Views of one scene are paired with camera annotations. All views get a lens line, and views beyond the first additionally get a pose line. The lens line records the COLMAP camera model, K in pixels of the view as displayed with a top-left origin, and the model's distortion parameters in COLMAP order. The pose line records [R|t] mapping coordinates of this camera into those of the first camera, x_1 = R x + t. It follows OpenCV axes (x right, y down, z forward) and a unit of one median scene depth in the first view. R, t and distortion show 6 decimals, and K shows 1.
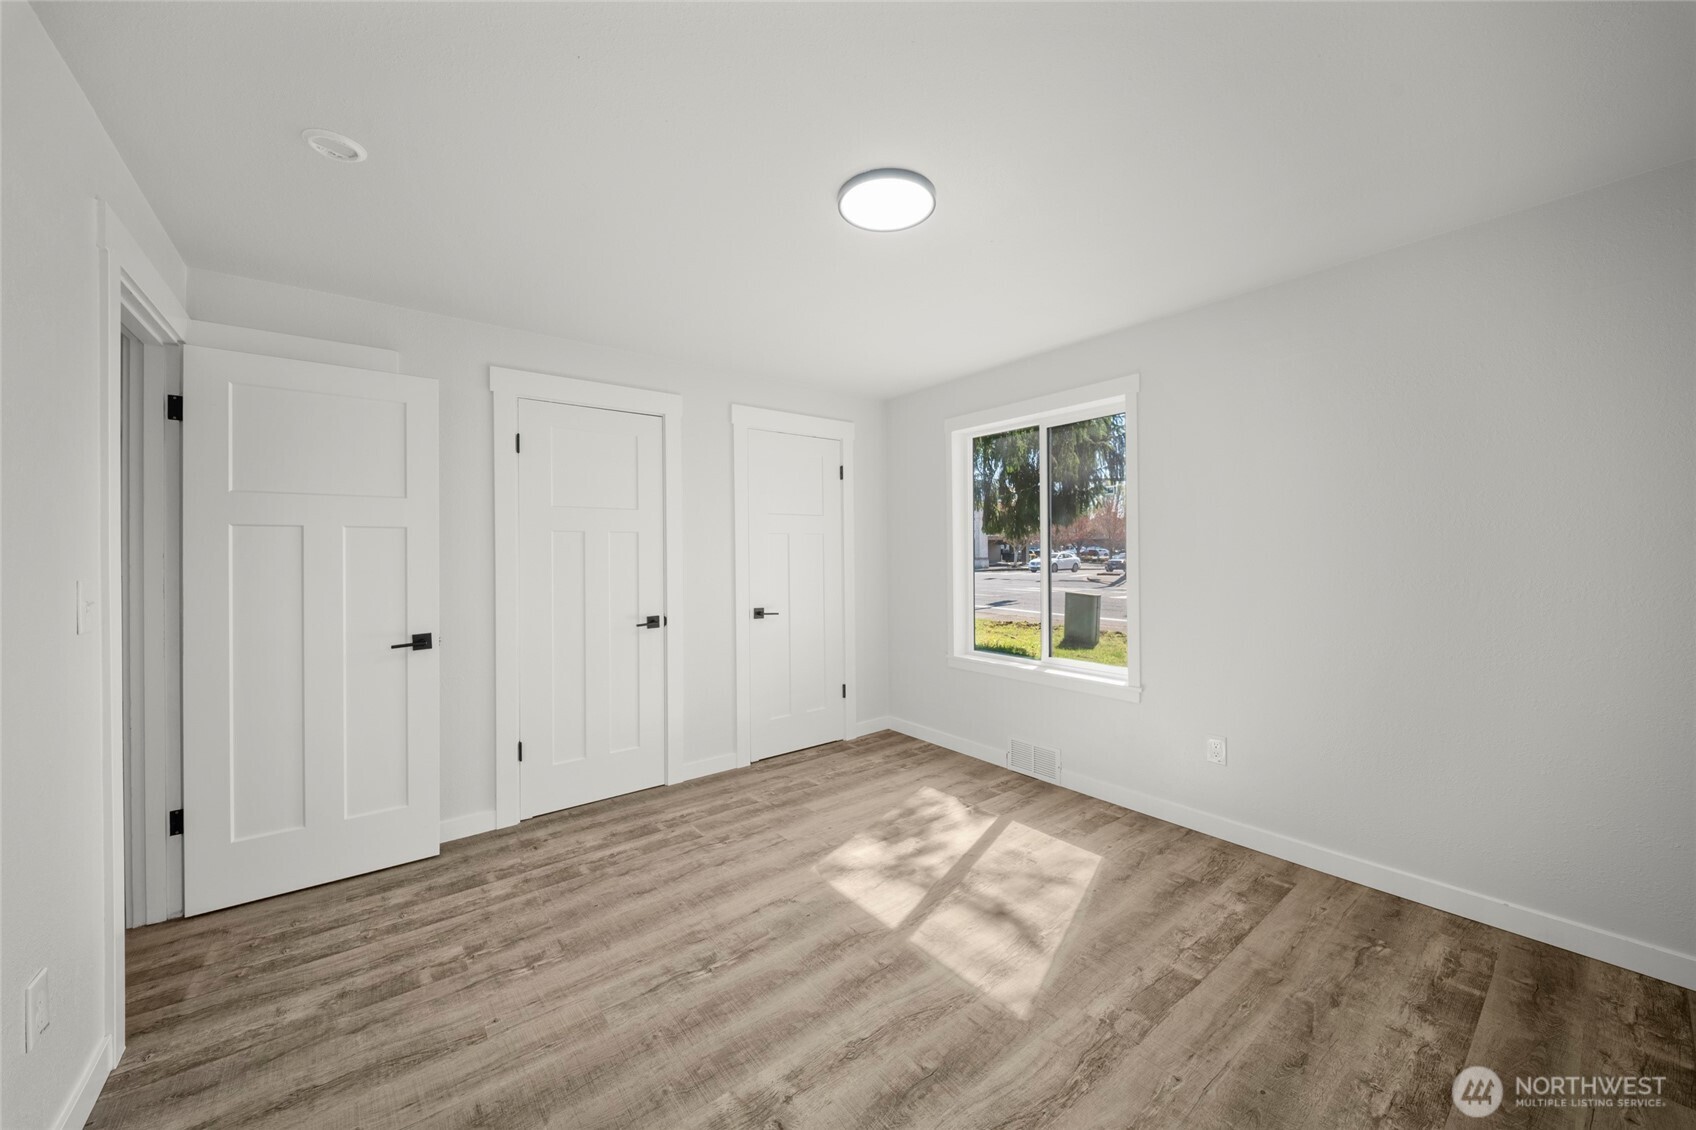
lens RADIAL K [[611.0, 0, 850.0], [0, 611.0, 560.5], [0, 0, 1]] dist [-0.002306, -0.000860]
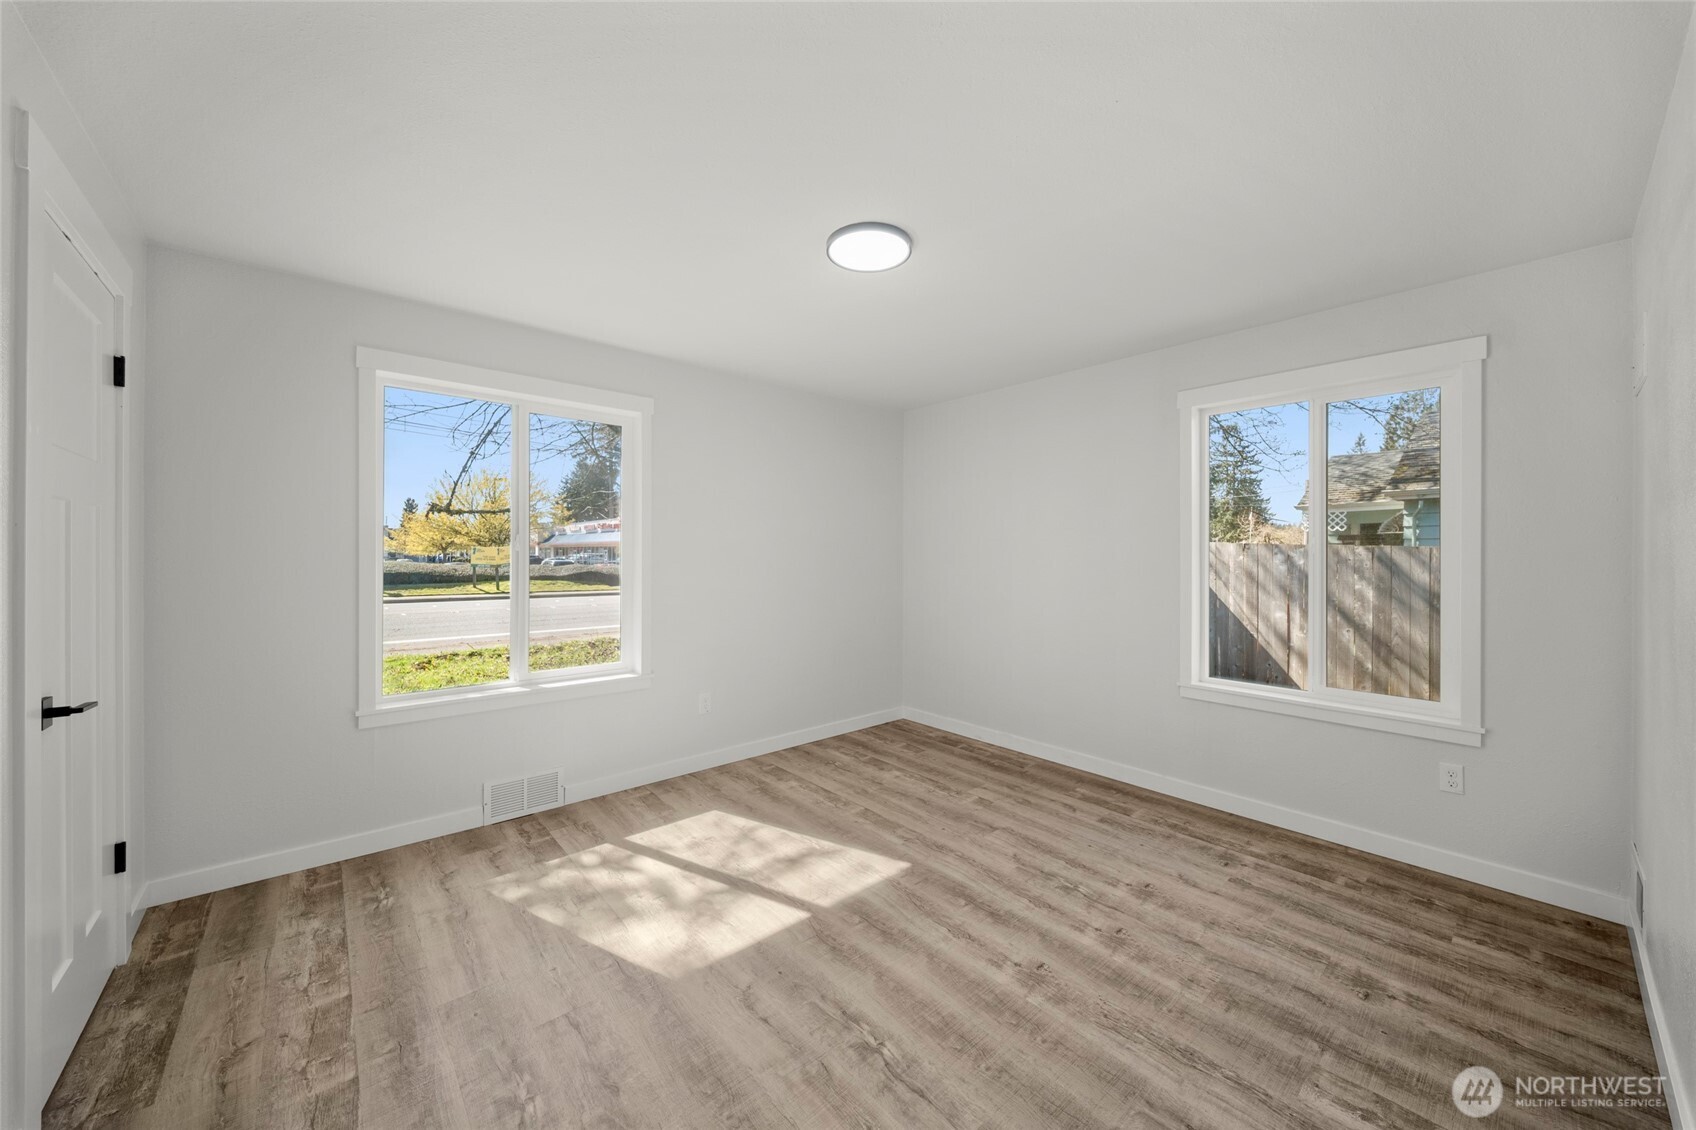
lens RADIAL K [[611.0, 0, 849.8], [0, 611.0, 558.3], [0, 0, 1]] dist [-0.002306, -0.000860]
pose [[-0.038997, -0.000949, 0.999239, -0.847552], [0.013011, 0.999914, 0.001457, -0.002452], [-0.999155, 0.013058, -0.038982, 0.843873]]
